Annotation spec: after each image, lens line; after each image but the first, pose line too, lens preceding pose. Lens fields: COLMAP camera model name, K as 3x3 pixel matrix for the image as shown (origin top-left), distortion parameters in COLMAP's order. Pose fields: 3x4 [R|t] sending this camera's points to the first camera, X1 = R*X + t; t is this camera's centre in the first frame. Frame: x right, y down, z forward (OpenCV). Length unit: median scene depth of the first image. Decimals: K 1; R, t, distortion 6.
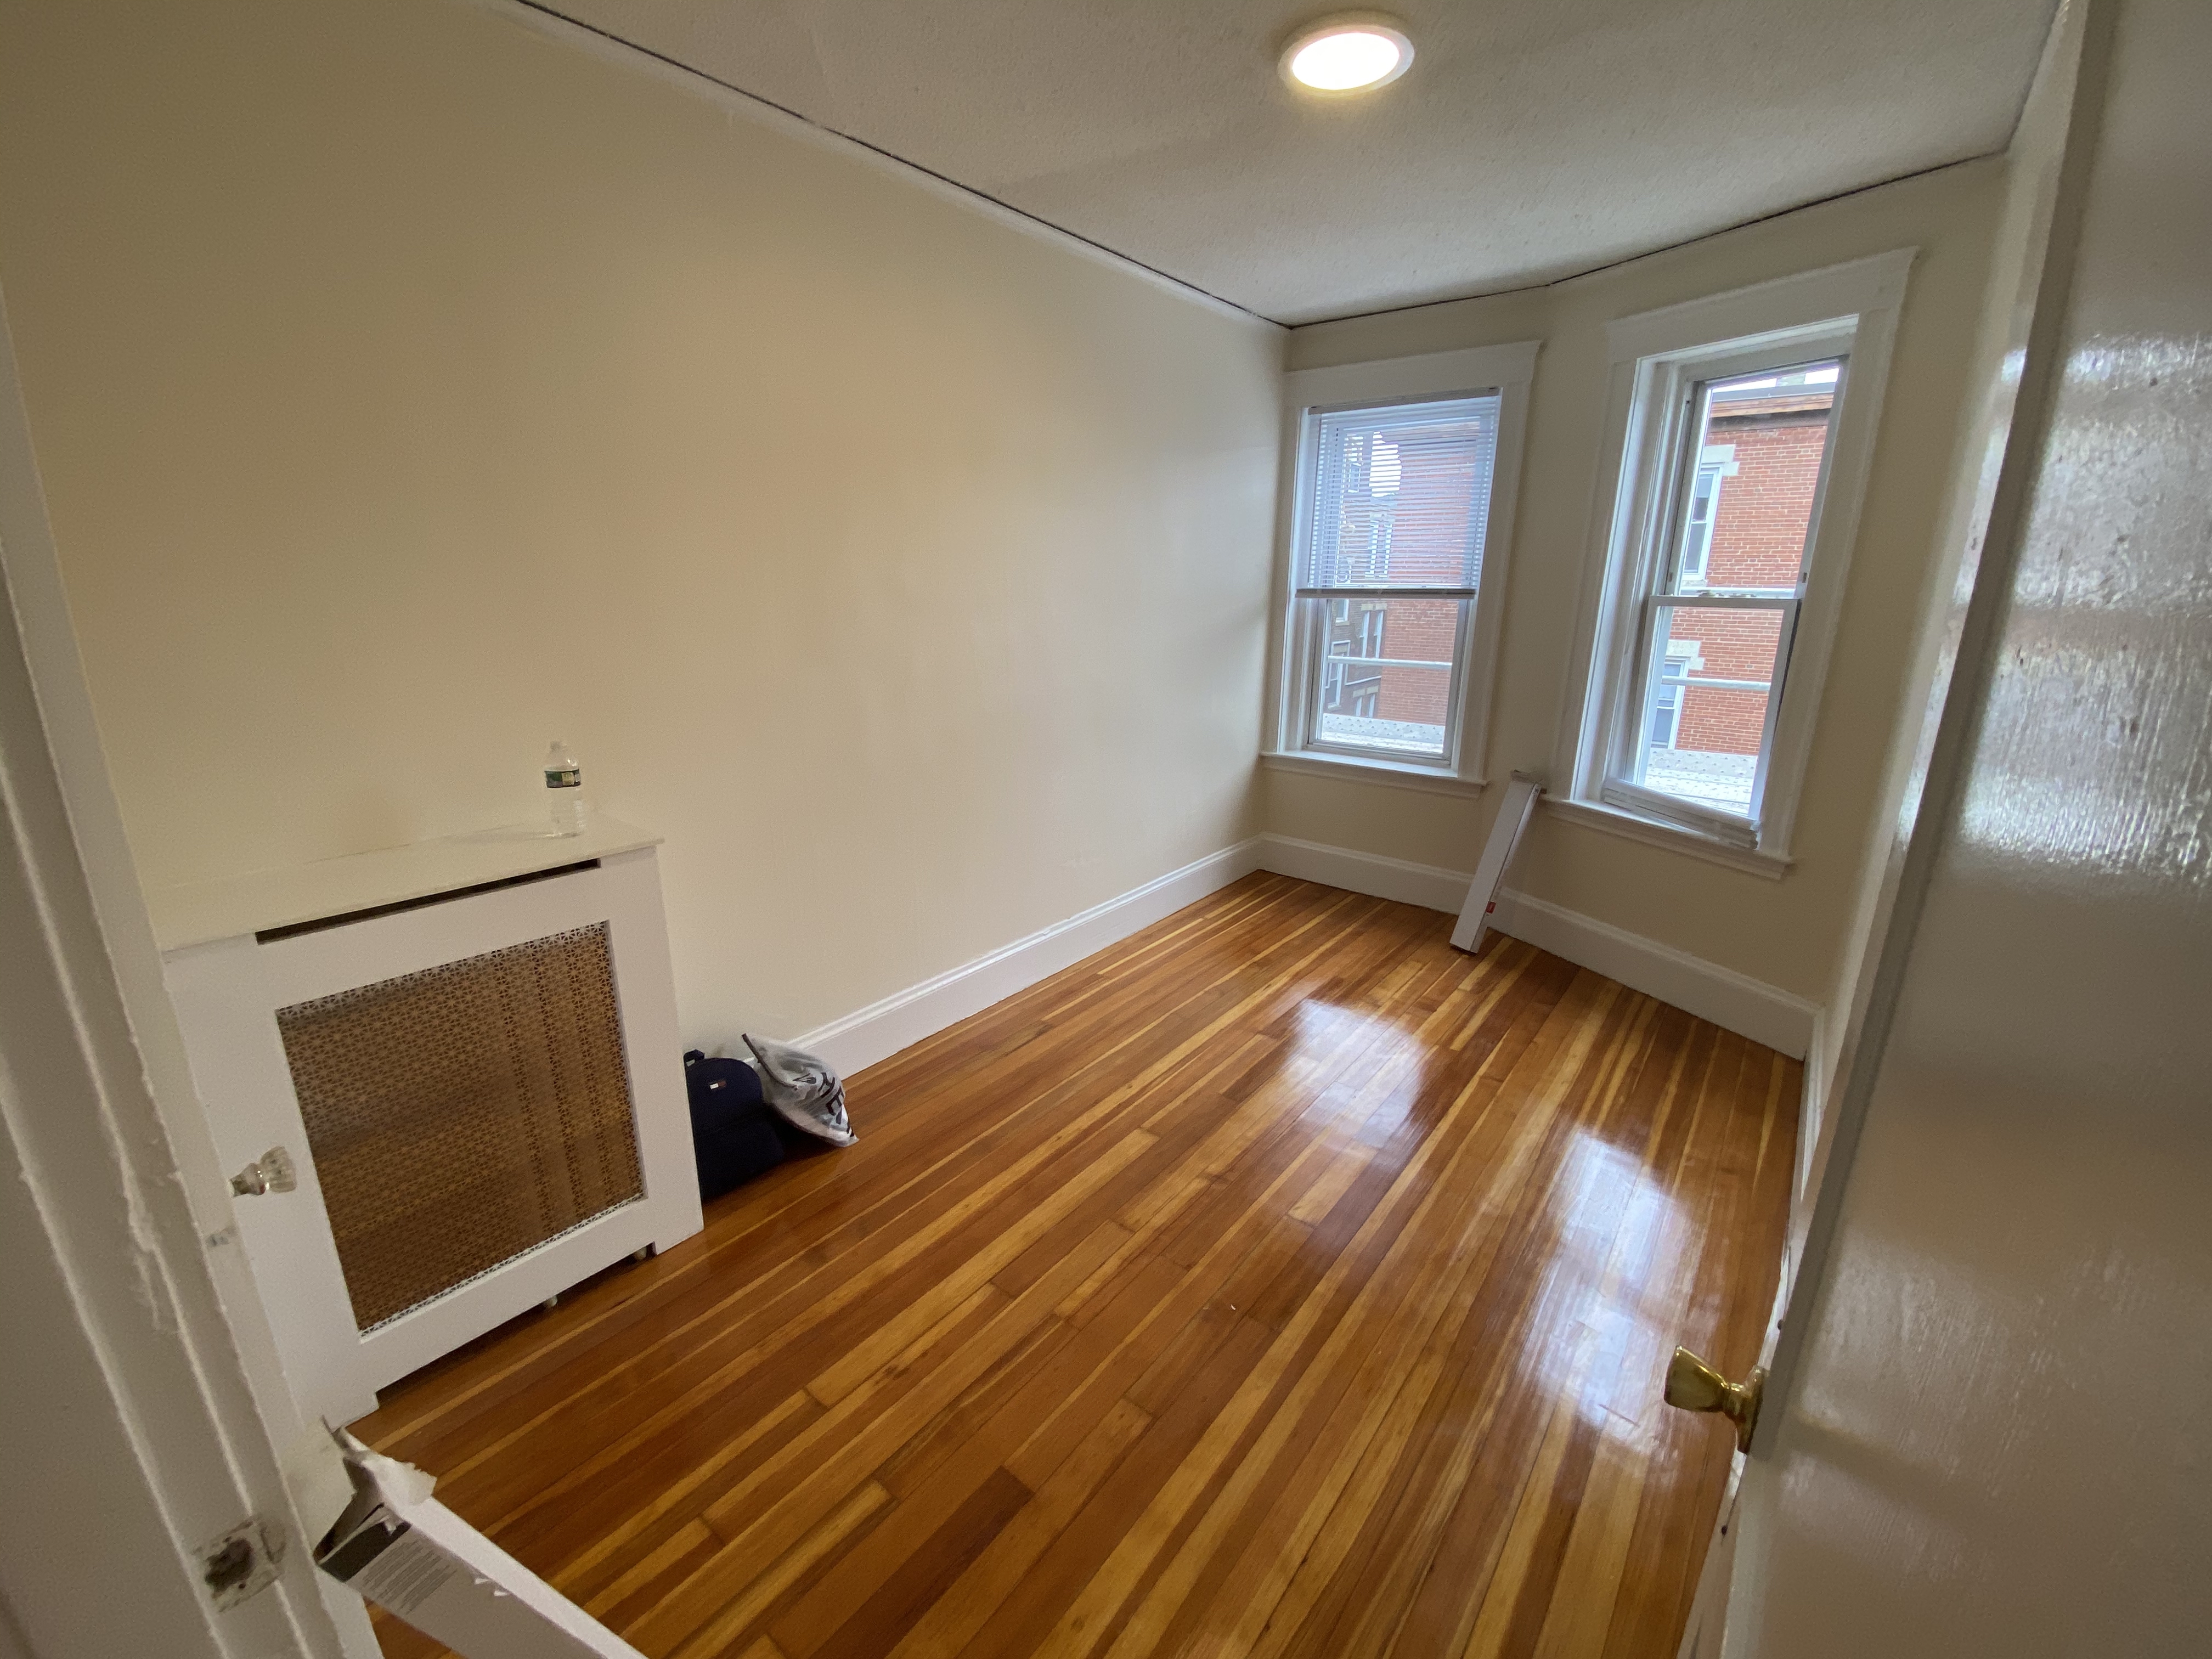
lens RADIAL K [[901.7, 0, 1109.1], [0, 901.7, 817.2], [0, 0, 1]] dist [-0.000754, -0.001856]
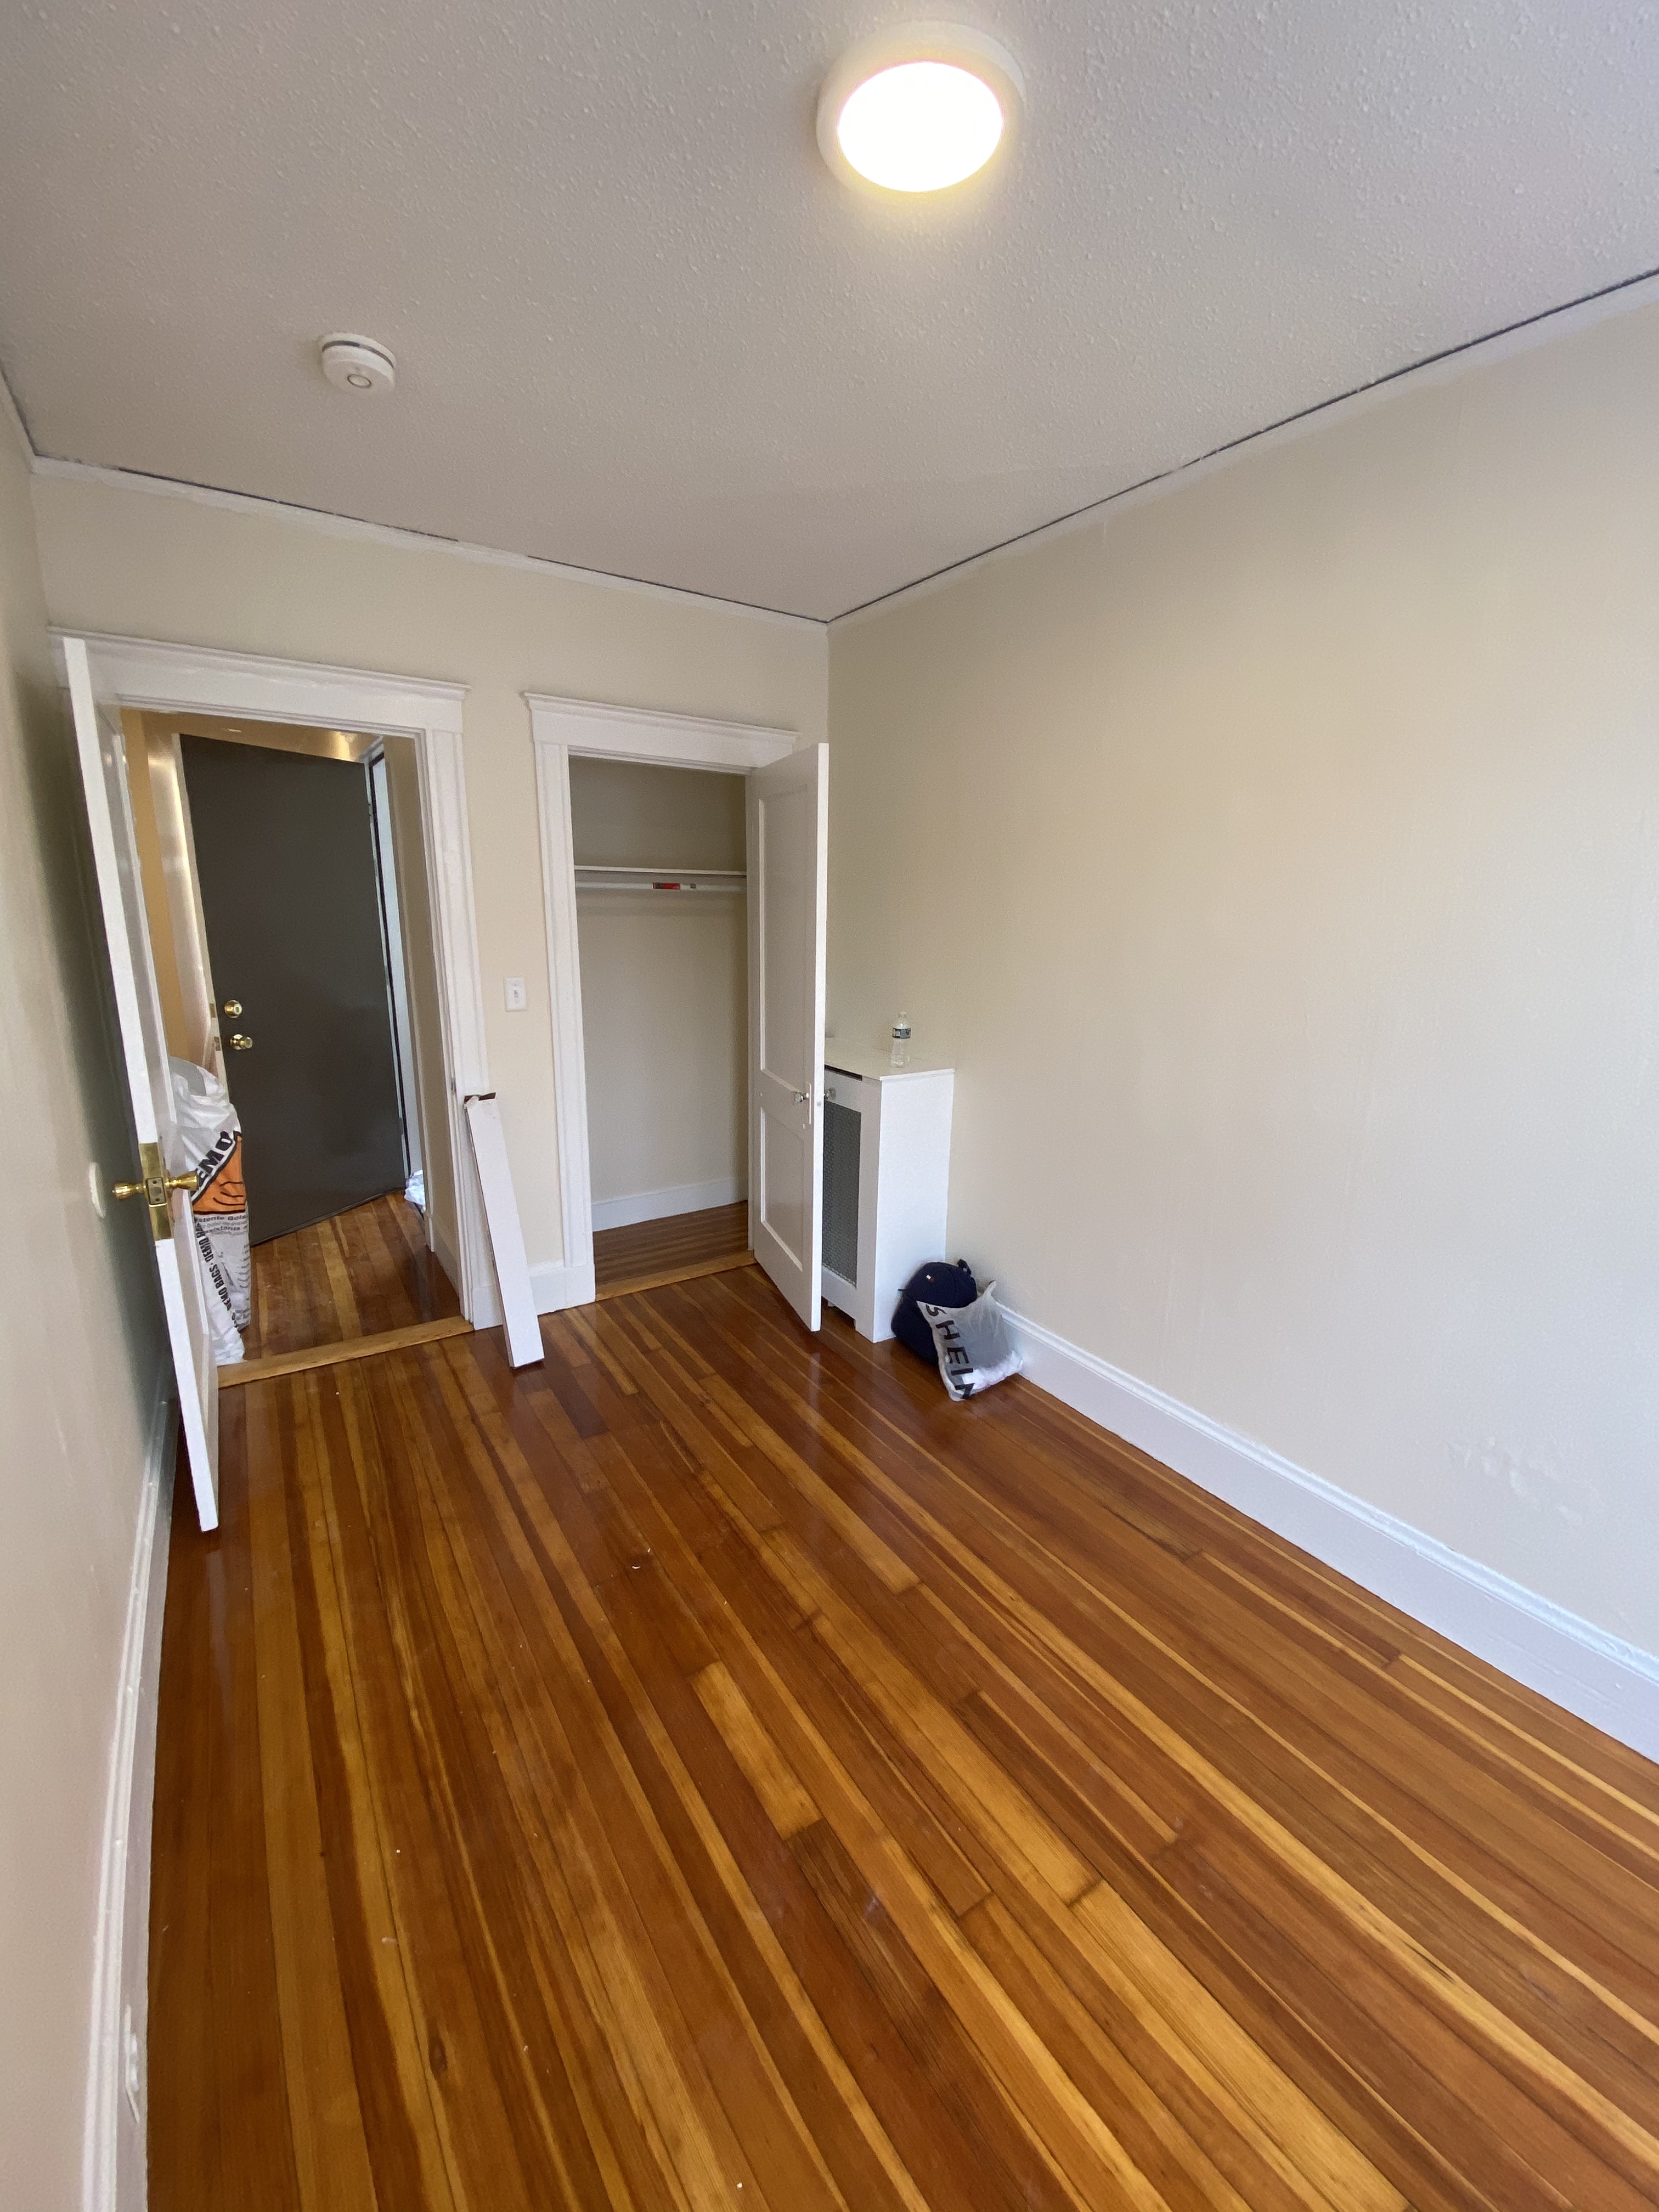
lens RADIAL K [[901.7, 0, 836.7], [0, 901.7, 1110.1], [0, 0, 1]] dist [-0.000754, -0.001856]
pose [[-0.304796, 0.223669, -0.925782, 0.920132], [-0.275784, 0.909664, 0.310571, -0.359312], [0.911615, 0.349977, -0.215577, 1.213152]]
